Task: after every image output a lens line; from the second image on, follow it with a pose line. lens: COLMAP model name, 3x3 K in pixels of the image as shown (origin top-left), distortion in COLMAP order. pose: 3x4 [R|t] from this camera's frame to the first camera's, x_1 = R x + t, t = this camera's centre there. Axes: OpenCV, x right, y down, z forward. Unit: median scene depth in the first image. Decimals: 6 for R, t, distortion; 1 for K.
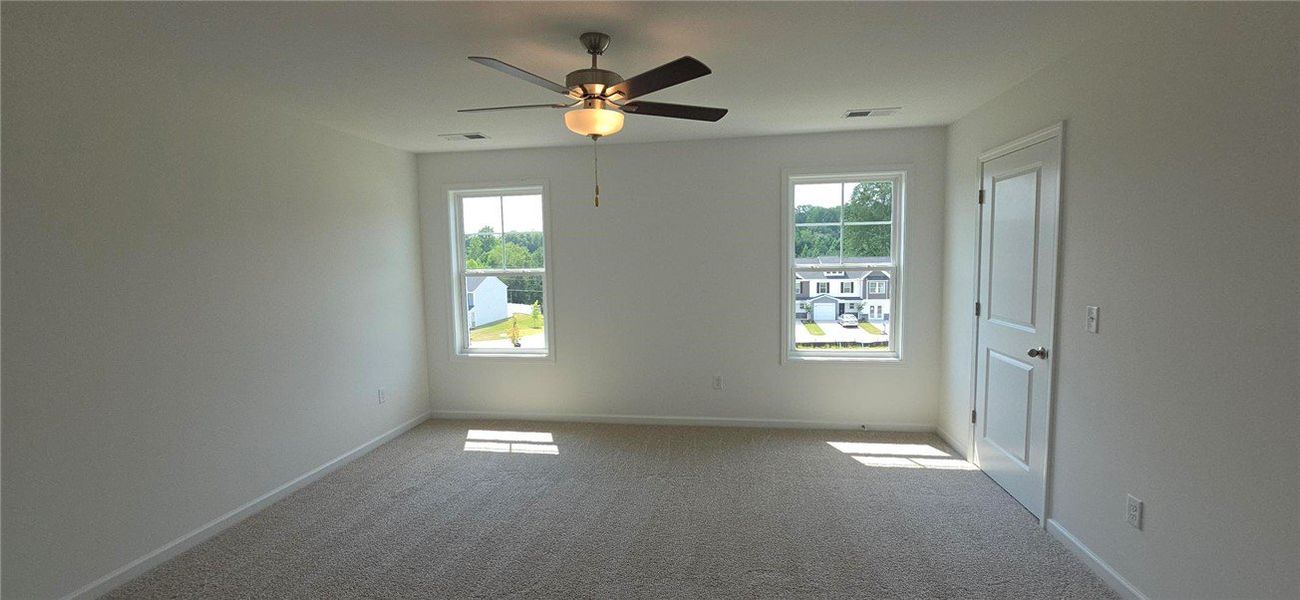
lens RADIAL K [[530.7, 0, 659.8], [0, 530.7, 314.5], [0, 0, 1]] dist [0.000178, 0.000518]
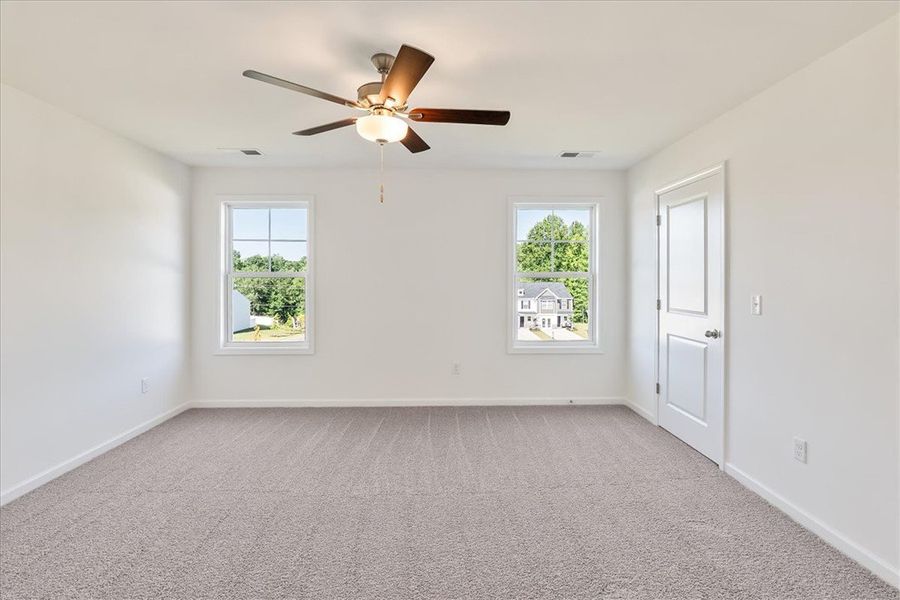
lens RADIAL K [[416.0, 0, 452.9], [0, 416.0, 292.0], [0, 0, 1]] dist [-0.004420, 0.000164]
pose [[0.983542, 0.014333, 0.180109, -0.091707], [0.001357, 0.996234, -0.086690, 0.048946], [-0.180673, 0.085507, 0.979819, 0.082519]]
